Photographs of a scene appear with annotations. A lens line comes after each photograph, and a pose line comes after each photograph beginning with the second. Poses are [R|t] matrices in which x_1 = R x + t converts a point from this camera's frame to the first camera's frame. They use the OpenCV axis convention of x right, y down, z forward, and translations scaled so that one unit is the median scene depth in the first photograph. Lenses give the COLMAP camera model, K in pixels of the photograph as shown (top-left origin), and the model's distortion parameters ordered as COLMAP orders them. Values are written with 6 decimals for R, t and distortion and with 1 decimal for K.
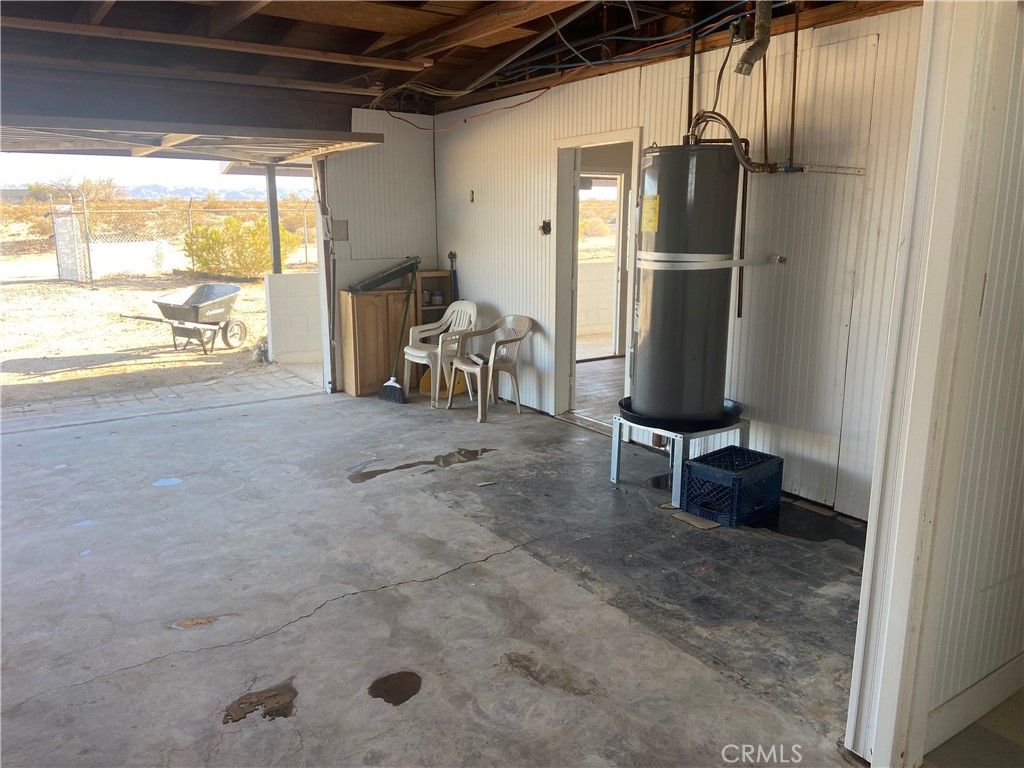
lens RADIAL K [[773.9, 0, 516.1], [0, 773.9, 381.6], [0, 0, 1]] dist [0.106330, -0.095987]
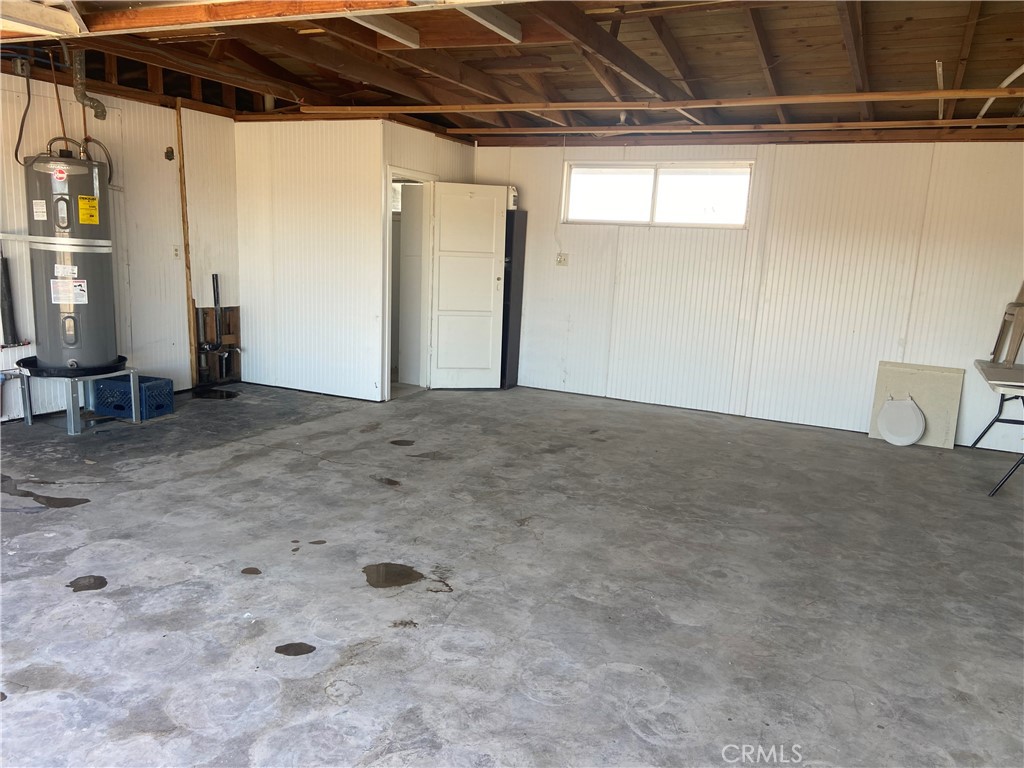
lens RADIAL K [[773.9, 0, 512.3], [0, 773.9, 387.9], [0, 0, 1]] dist [0.106330, -0.095987]
pose [[-0.498526, -0.184027, 0.847116, -1.549554], [0.131366, 0.949884, 0.283661, -0.247090], [-0.856863, 0.252694, -0.449367, 1.220014]]
